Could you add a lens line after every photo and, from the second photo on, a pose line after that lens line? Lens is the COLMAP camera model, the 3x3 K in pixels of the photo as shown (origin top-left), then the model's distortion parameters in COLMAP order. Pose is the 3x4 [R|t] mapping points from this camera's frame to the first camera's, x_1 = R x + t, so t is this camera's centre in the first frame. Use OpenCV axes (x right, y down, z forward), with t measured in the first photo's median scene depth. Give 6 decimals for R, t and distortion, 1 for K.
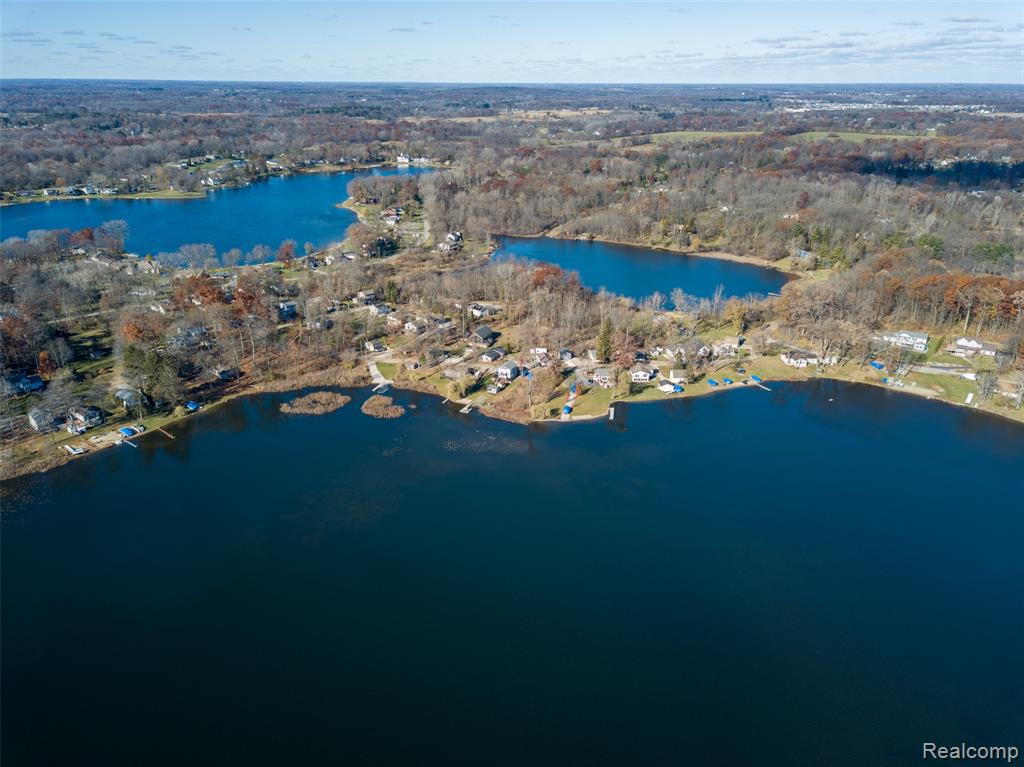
lens RADIAL K [[778.5, 0, 512.0], [0, 778.5, 383.5], [0, 0, 1]] dist [0.030110, -0.004925]
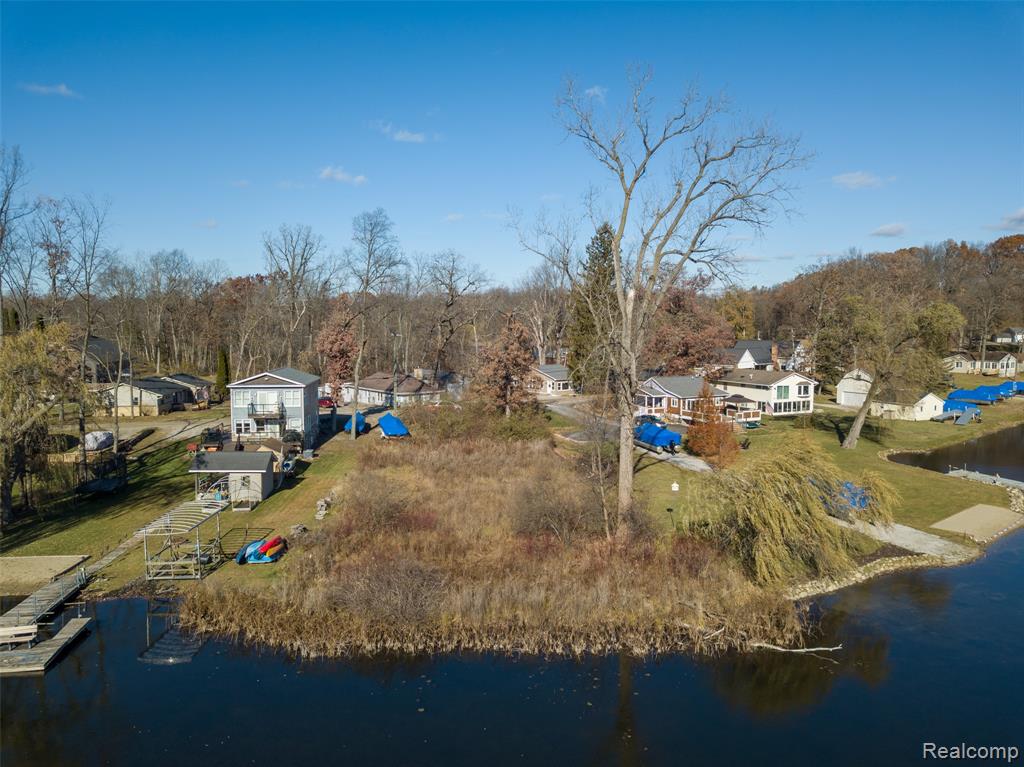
lens RADIAL K [[778.5, 0, 512.0], [0, 778.5, 383.5], [0, 0, 1]] dist [0.030110, -0.004925]
pose [[0.875751, -0.044161, 0.480739, -0.046211], [0.179586, 0.954143, -0.239499, 0.033520], [-0.448117, 0.296075, 0.843523, 0.798978]]
